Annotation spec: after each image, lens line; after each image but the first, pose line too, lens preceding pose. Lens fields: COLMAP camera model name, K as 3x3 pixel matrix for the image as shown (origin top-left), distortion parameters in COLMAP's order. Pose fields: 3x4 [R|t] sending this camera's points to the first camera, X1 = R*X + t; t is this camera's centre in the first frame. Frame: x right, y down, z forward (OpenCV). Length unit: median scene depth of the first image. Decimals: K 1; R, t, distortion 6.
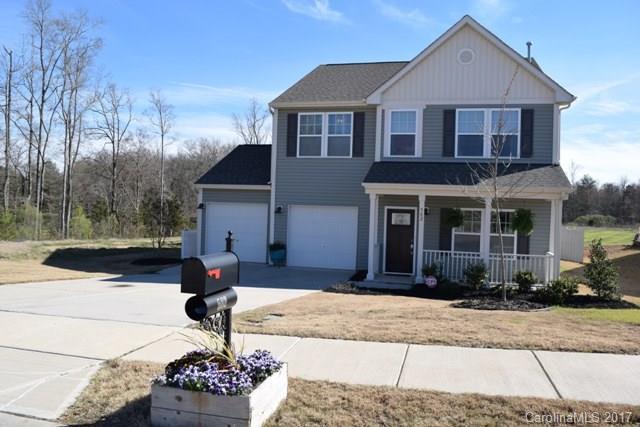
lens RADIAL K [[507.6, 0, 319.9], [0, 507.6, 219.7], [0, 0, 1]] dist [-0.088457, 0.033146]
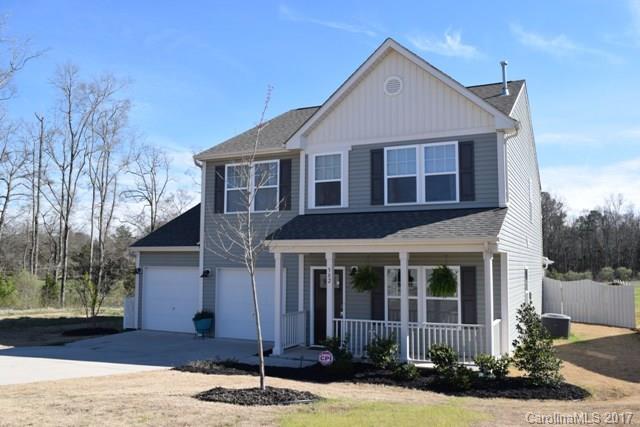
lens RADIAL K [[566.5, 0, 319.4], [0, 566.5, 211.5], [0, 0, 1]] dist [-0.069834, 0.014741]
pose [[0.980145, -0.043478, -0.193454, 0.335147], [0.018757, 0.991619, -0.127828, 0.003276], [0.197391, 0.121662, 0.972746, 0.072410]]
